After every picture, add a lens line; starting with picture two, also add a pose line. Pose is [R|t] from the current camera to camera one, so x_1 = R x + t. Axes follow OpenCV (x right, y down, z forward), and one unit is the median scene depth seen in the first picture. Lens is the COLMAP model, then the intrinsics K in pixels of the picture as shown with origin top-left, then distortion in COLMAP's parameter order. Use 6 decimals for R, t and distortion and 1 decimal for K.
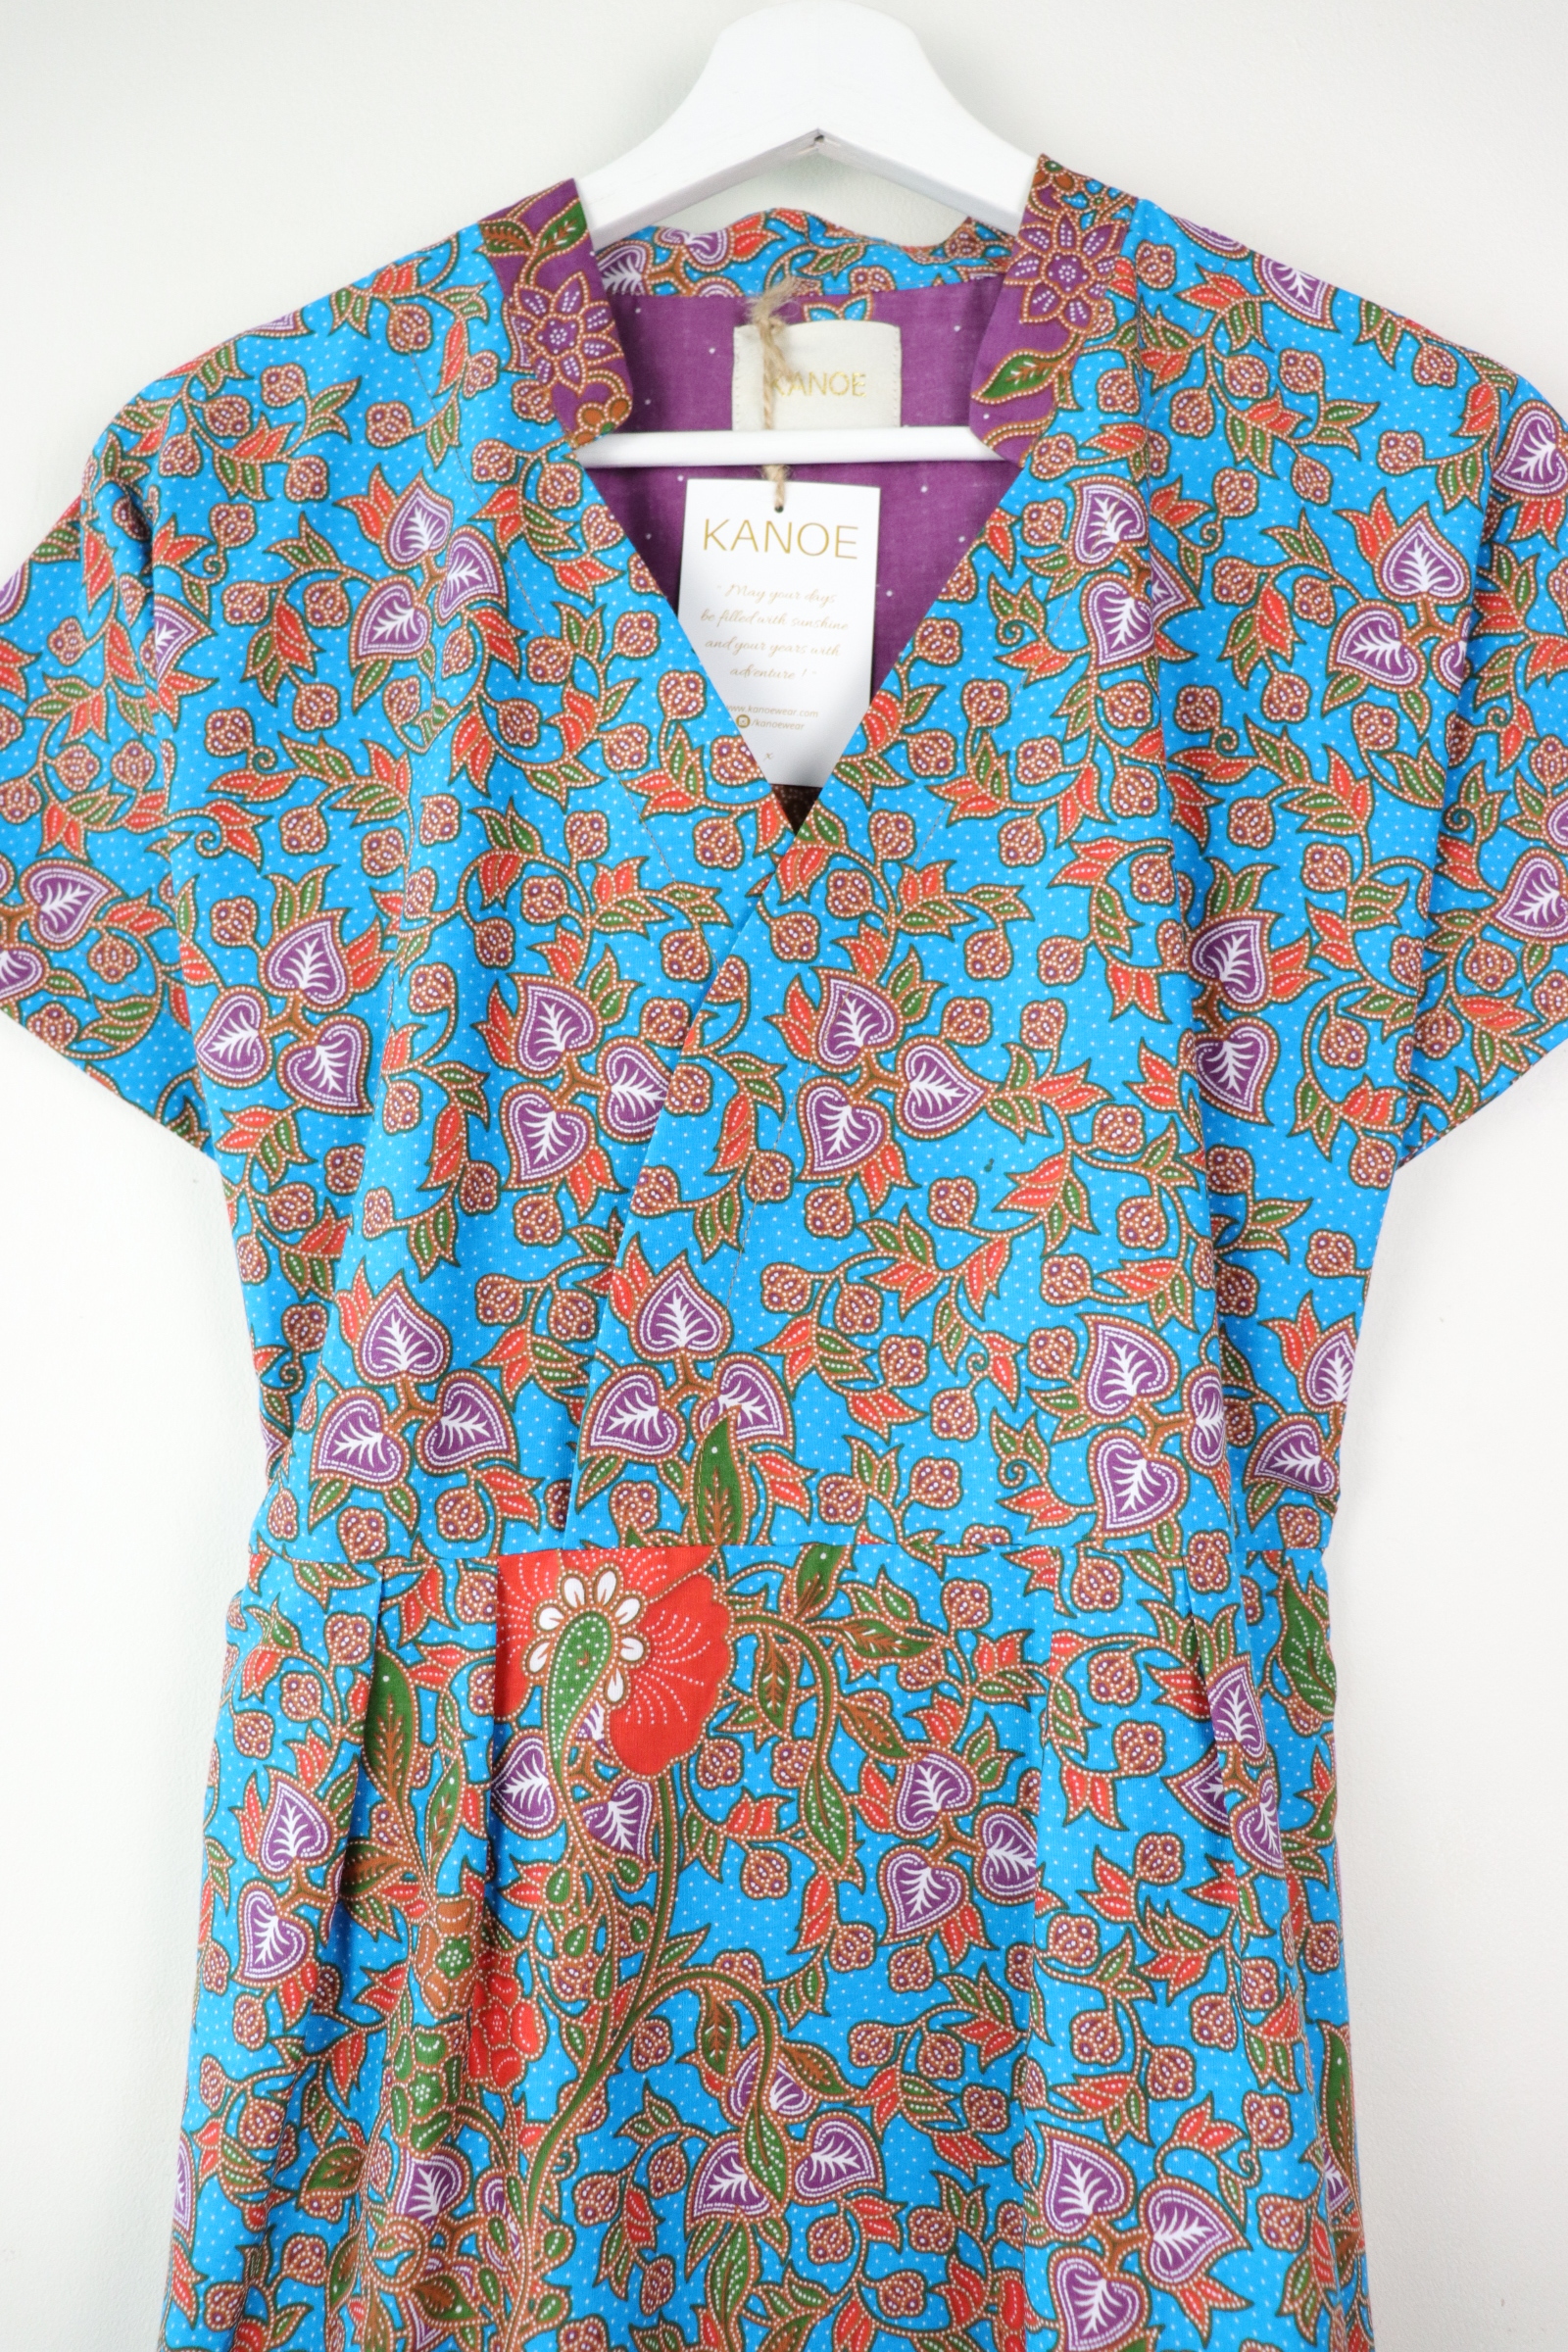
lens RADIAL K [[1927.8, 0, 784.0], [0, 1927.8, 1176.0], [0, 0, 1]] dist [-0.195166, 0.163749]
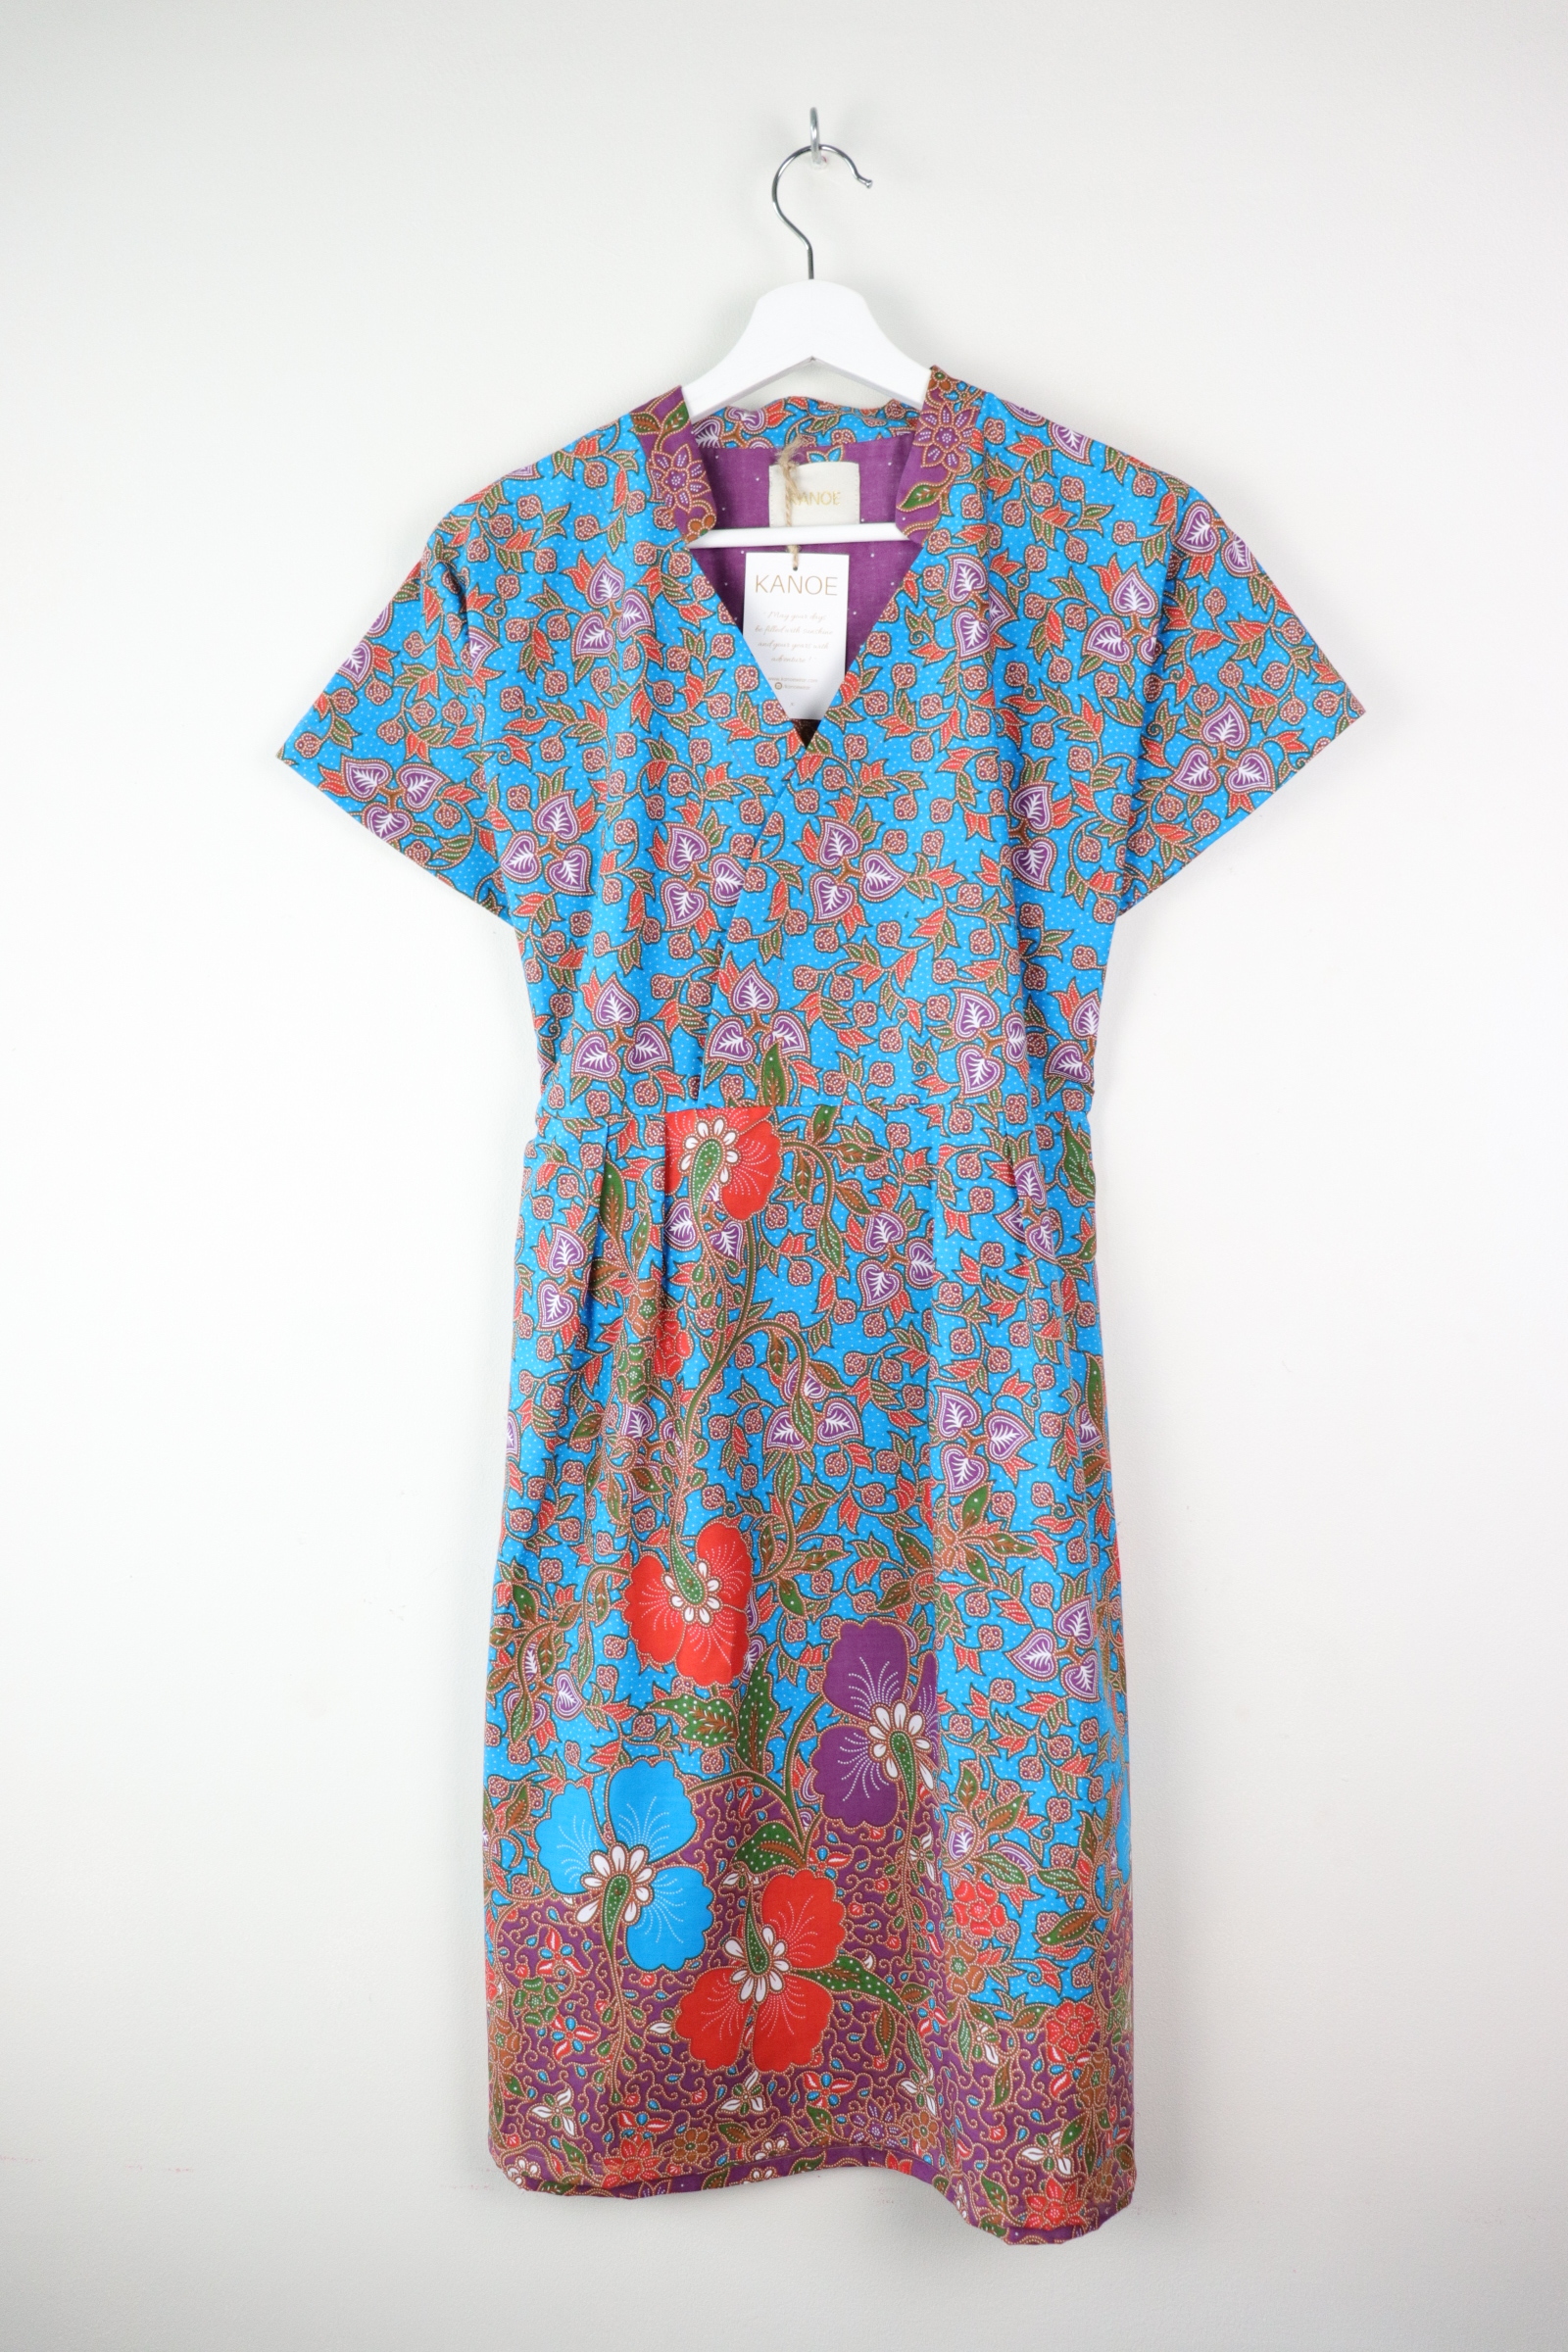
lens RADIAL K [[1927.8, 0, 784.0], [0, 1927.8, 1176.0], [0, 0, 1]] dist [-0.195166, 0.163749]
pose [[0.999480, -0.015512, -0.028274, 0.031807], [0.018688, 0.993101, 0.115766, 0.030559], [0.026283, -0.116235, 0.992874, -0.997358]]
